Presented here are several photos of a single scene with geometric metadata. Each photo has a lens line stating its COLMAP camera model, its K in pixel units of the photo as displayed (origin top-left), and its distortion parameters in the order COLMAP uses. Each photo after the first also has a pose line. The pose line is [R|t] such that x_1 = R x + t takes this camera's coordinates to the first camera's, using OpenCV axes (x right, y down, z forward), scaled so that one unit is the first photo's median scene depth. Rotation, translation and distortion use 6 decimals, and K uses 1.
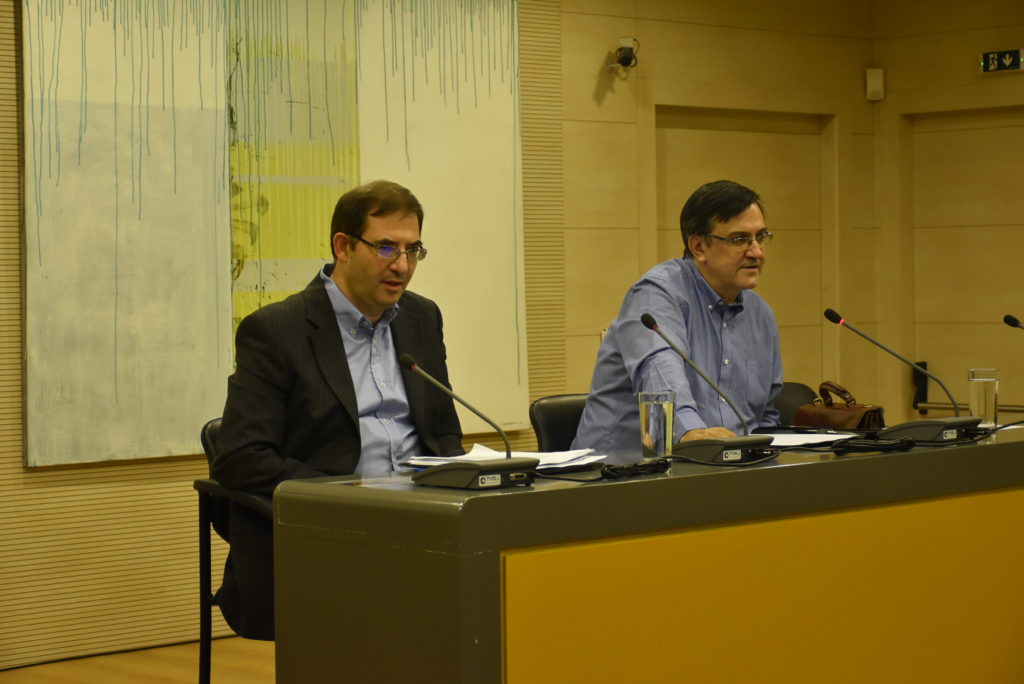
lens RADIAL K [[2323.2, 0, 507.2], [0, 2323.2, 338.7], [0, 0, 1]] dist [-0.033699, 0.000000]
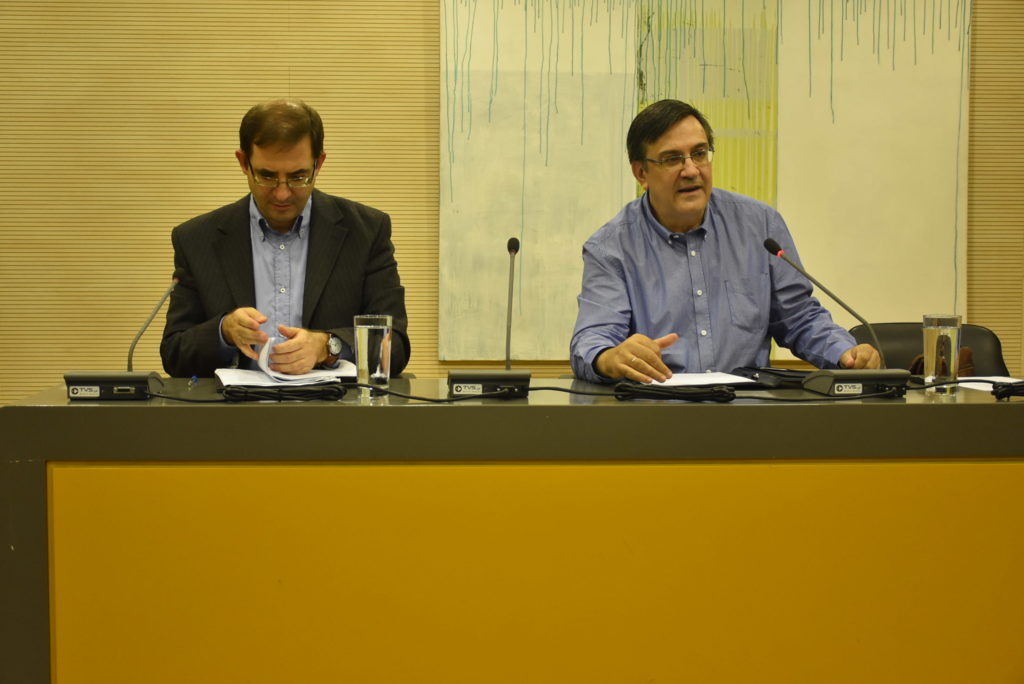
lens RADIAL K [[1435.9, 0, 511.4], [0, 1435.9, 344.7], [0, 0, 1]] dist [-0.009282, 0.000000]
pose [[0.771152, 0.059466, -0.633867, 0.314748], [-0.031280, 0.997965, 0.055569, 0.001403], [0.635882, -0.023025, 0.771443, 0.399332]]
